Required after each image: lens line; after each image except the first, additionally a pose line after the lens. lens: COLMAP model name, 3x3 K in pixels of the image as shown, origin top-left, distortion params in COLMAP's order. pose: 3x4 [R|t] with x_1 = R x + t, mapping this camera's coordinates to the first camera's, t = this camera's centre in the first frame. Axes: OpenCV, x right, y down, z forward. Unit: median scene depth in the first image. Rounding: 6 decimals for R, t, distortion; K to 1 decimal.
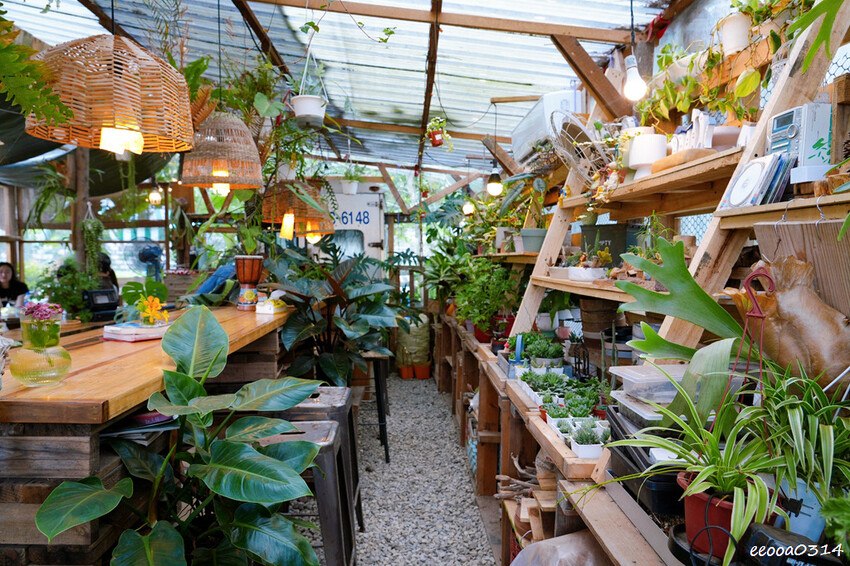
lens RADIAL K [[565.1, 0, 425.0], [0, 565.1, 283.0], [0, 0, 1]] dist [-0.012156, -0.001200]
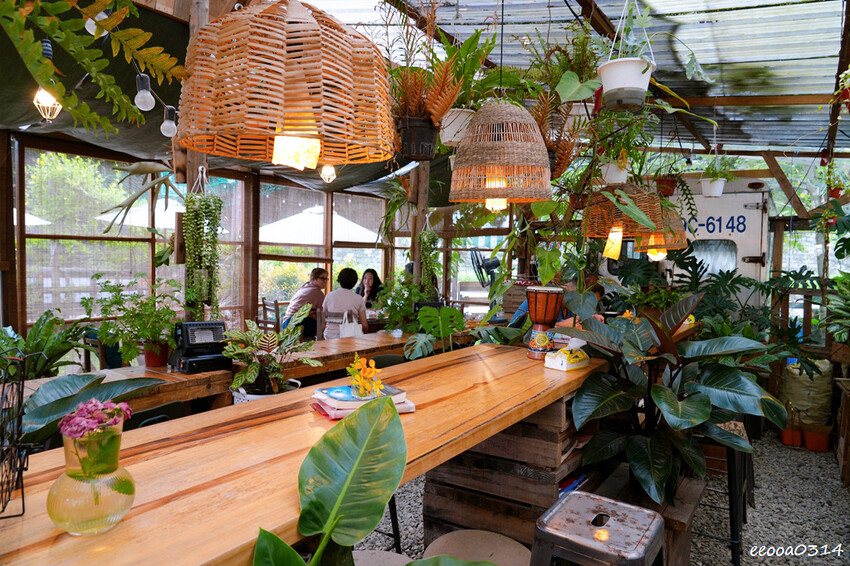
lens RADIAL K [[565.1, 0, 425.0], [0, 565.1, 283.0], [0, 0, 1]] dist [-0.012156, -0.001200]
pose [[0.806566, 0.050234, -0.589006, 0.004060], [-0.050020, 0.998609, 0.016672, -0.029601], [0.589024, 0.016015, 0.807957, 0.143251]]
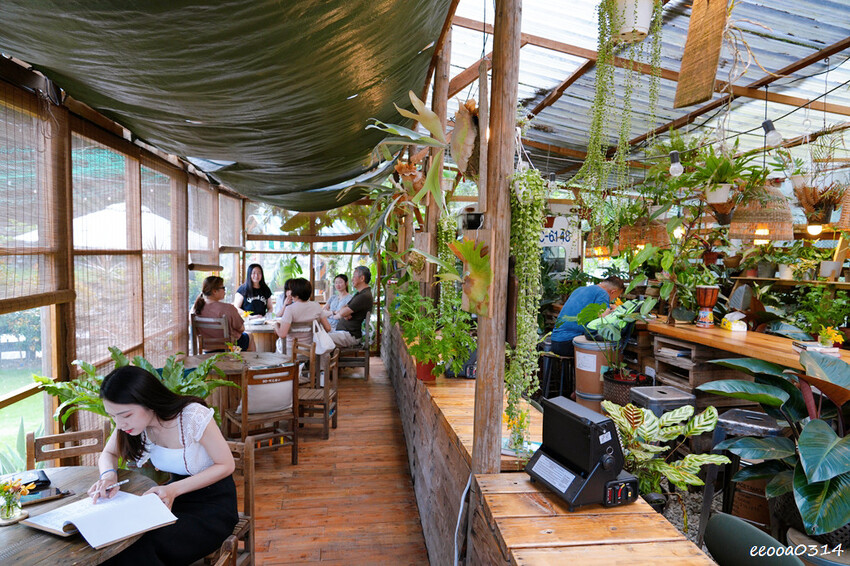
lens RADIAL K [[567.7, 0, 425.0], [0, 567.7, 283.0], [0, 0, 1]] dist [-0.007760, -0.001580]
pose [[0.995526, 0.008824, 0.094077, -0.552305], [-0.009590, 0.999924, 0.007697, -0.030283], [-0.094002, -0.008565, 0.995535, -0.122574]]
